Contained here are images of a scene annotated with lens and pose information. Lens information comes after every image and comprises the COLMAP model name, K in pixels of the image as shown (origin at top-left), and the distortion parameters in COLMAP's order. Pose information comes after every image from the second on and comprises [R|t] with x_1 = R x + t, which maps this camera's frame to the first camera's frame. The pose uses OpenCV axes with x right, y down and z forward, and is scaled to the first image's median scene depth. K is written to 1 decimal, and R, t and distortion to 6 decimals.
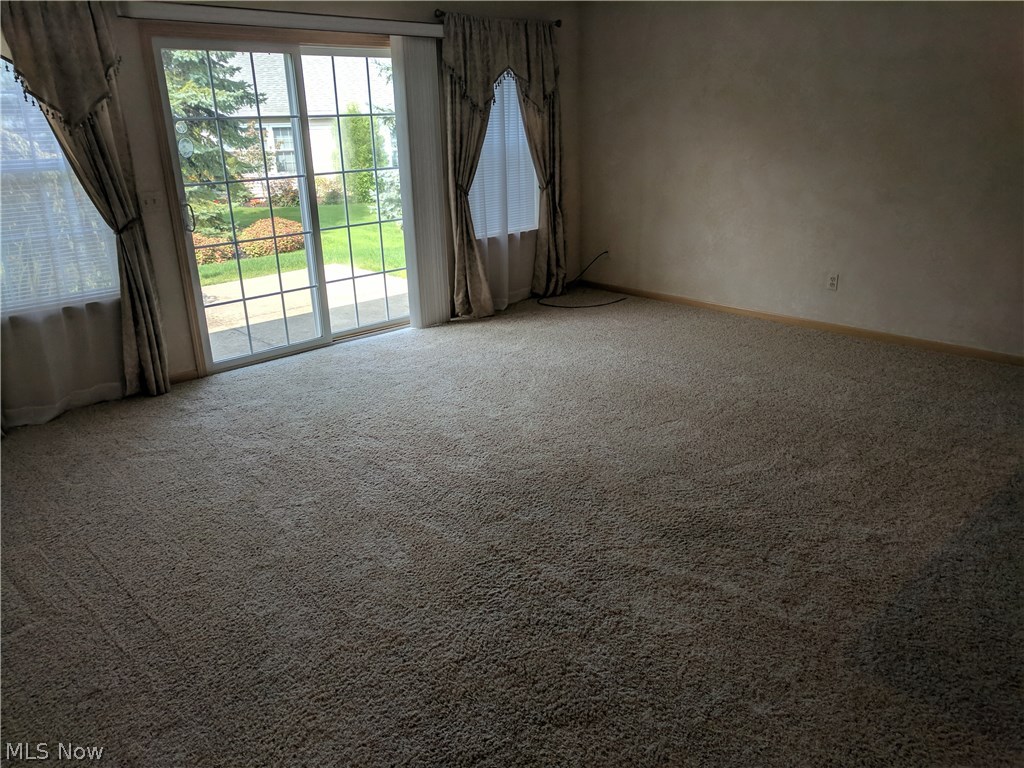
lens RADIAL K [[775.1, 0, 512.9], [0, 775.1, 382.8], [0, 0, 1]] dist [0.002897, 0.018234]
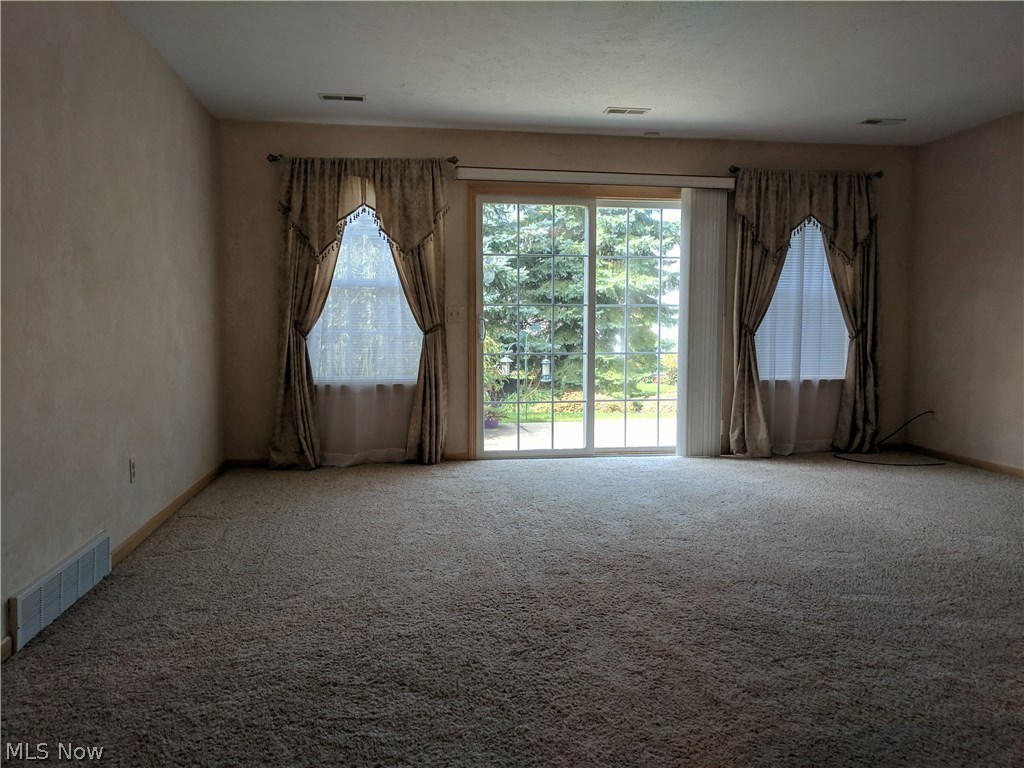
lens RADIAL K [[775.1, 0, 515.3], [0, 775.1, 386.1], [0, 0, 1]] dist [0.002897, 0.018234]
pose [[0.824557, 0.069517, -0.561492, 0.260572], [-0.207460, 0.960447, -0.185747, 0.074923], [0.526371, 0.269646, 0.806365, 0.039851]]
